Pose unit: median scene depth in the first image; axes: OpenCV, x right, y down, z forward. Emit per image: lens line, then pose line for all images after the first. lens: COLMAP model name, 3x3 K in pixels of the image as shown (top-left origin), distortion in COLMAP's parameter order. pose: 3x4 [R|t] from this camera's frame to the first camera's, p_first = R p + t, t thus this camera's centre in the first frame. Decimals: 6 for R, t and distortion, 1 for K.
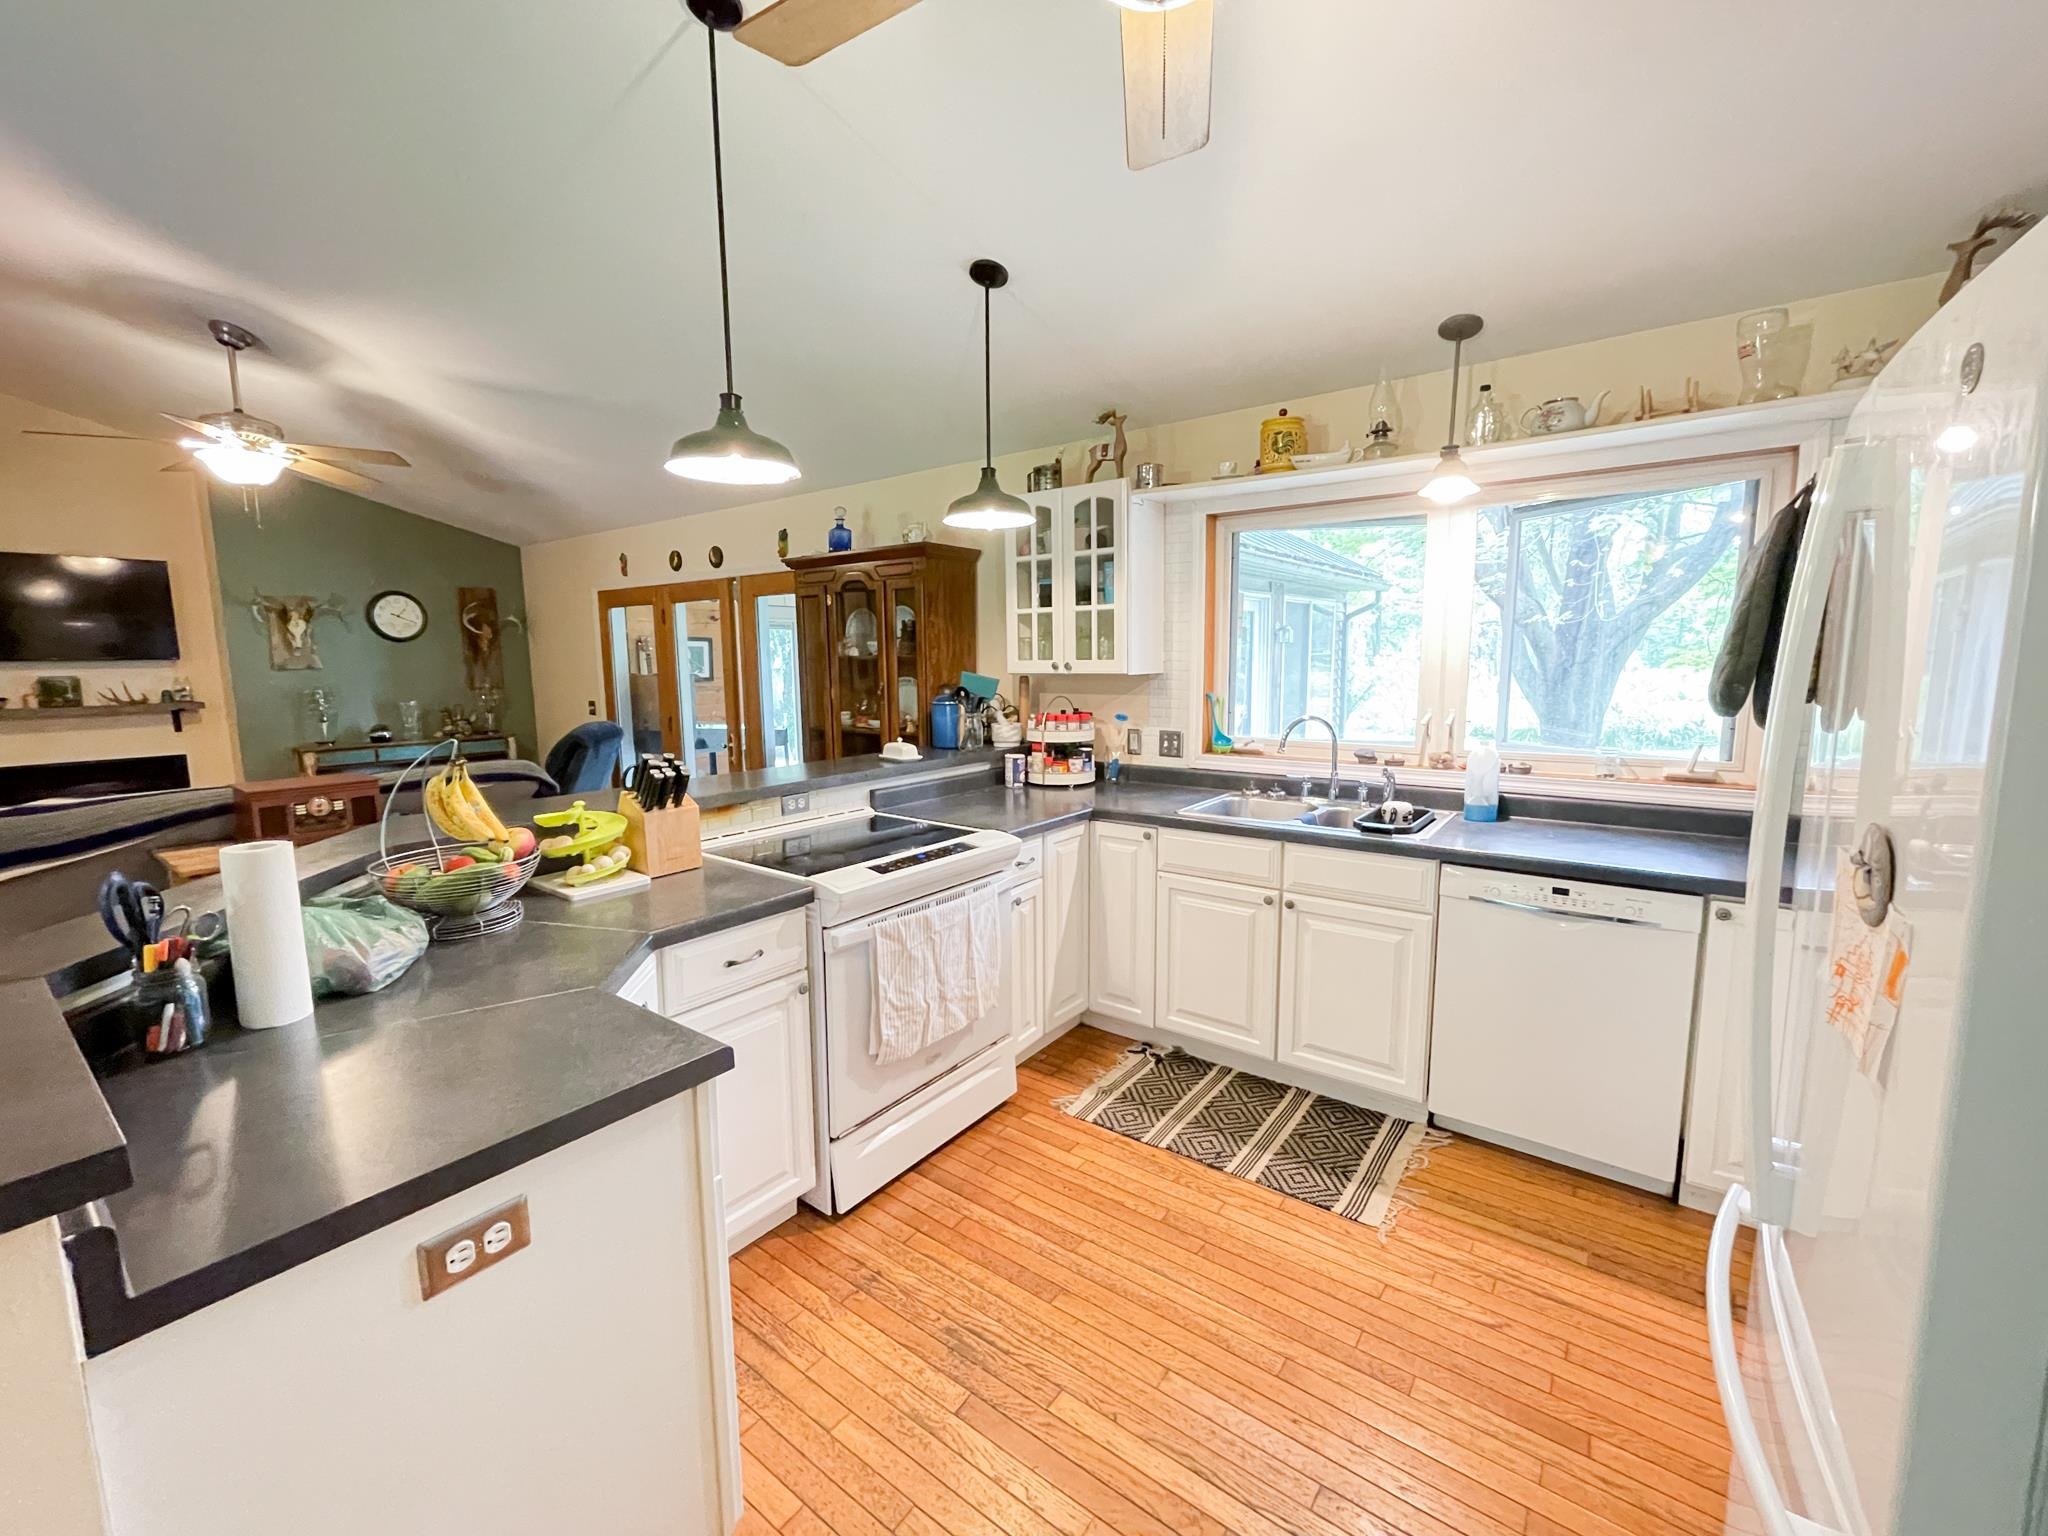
lens RADIAL K [[826.8, 0, 1025.1], [0, 826.8, 767.1], [0, 0, 1]] dist [-0.002396, 0.000267]
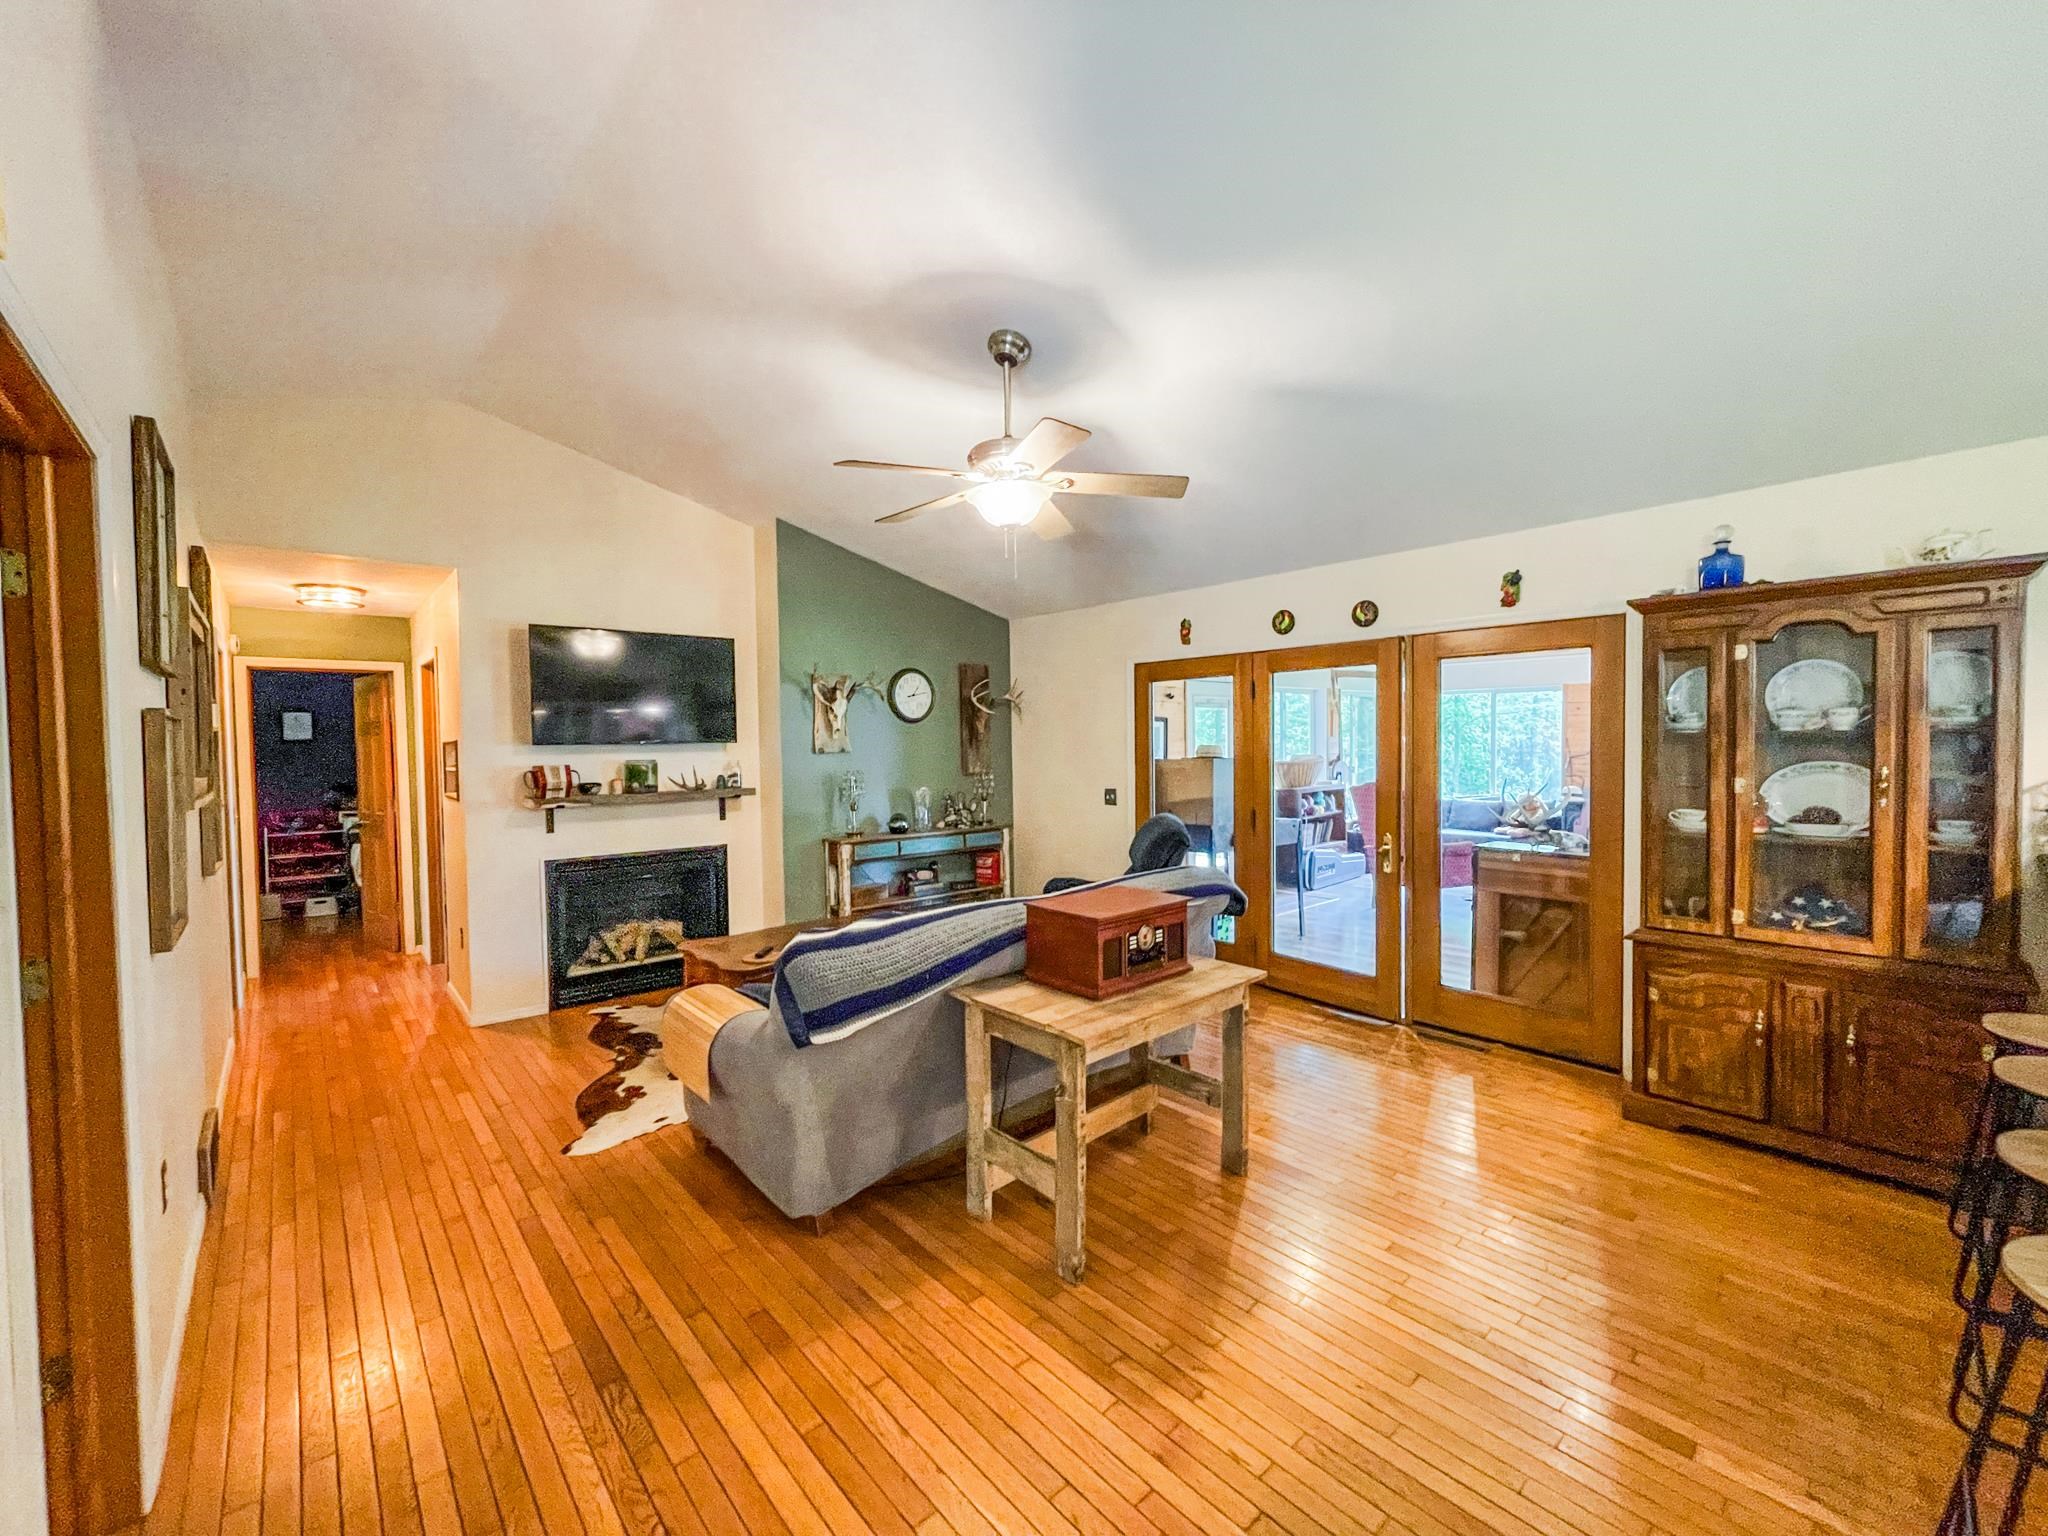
lens RADIAL K [[826.8, 0, 1025.1], [0, 826.8, 767.1], [0, 0, 1]] dist [-0.002396, 0.000267]
pose [[0.979088, 0.002499, -0.203424, -0.508691], [-0.023126, 0.994810, -0.099086, -0.017310], [0.202120, 0.101718, 0.974064, 0.156604]]
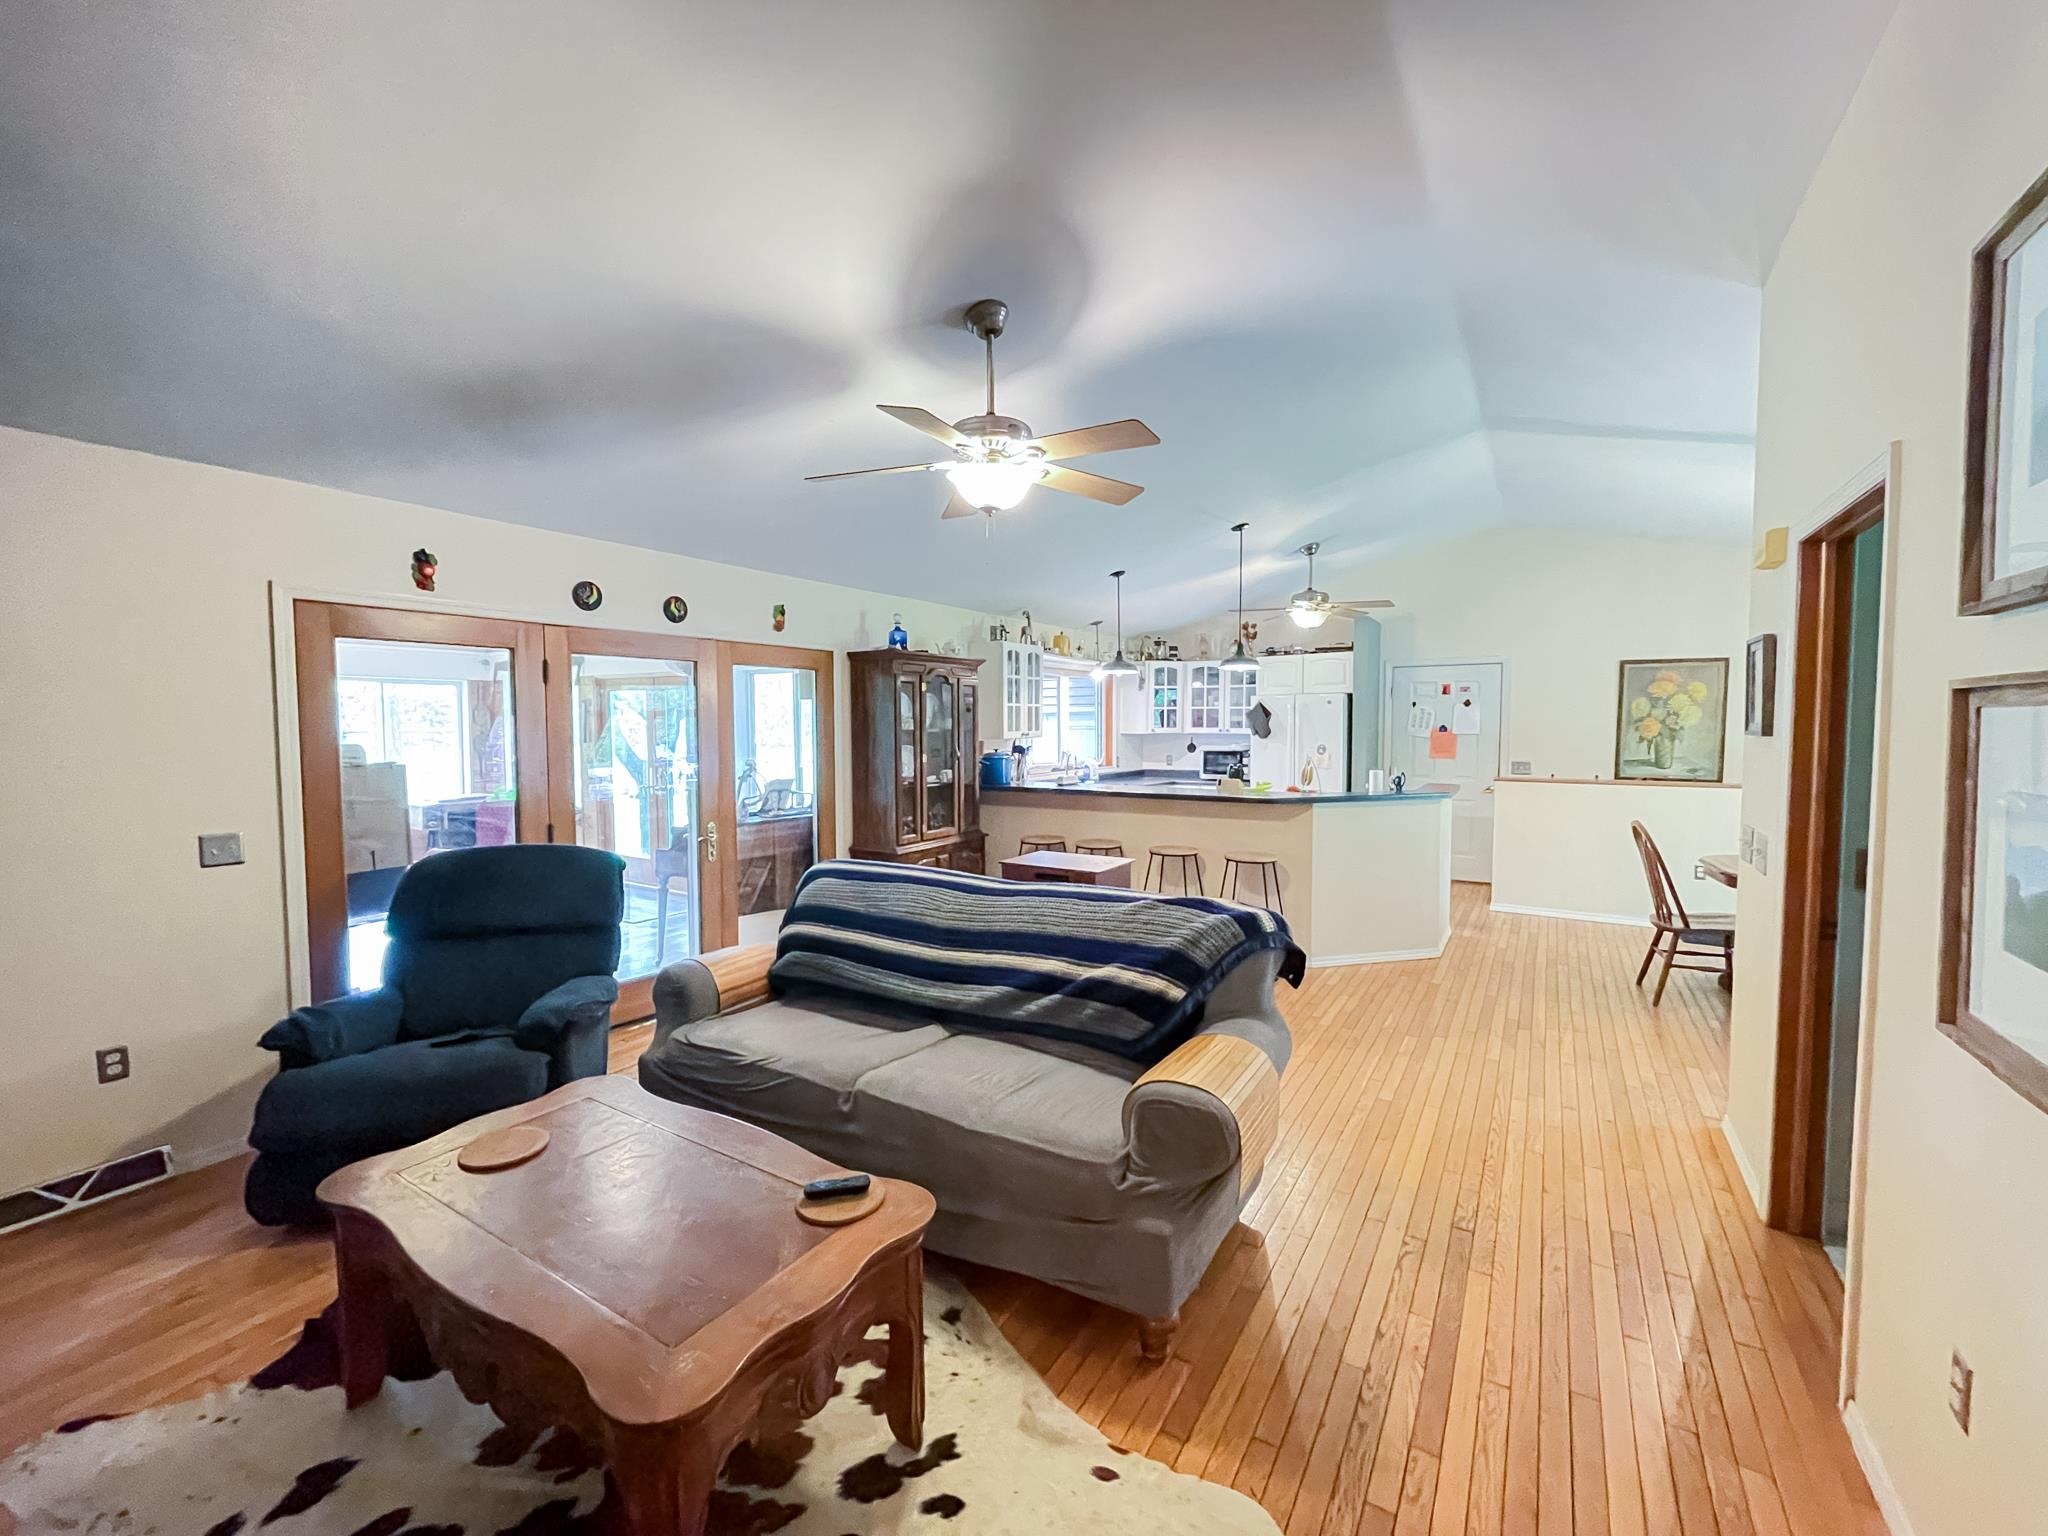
lens RADIAL K [[826.8, 0, 1025.1], [0, 826.8, 767.1], [0, 0, 1]] dist [-0.002396, 0.000267]
pose [[-0.078909, -0.045657, 0.995836, -1.154560], [0.139028, 0.988684, 0.056345, -0.094964], [-0.987140, 0.142896, -0.071668, 0.707438]]
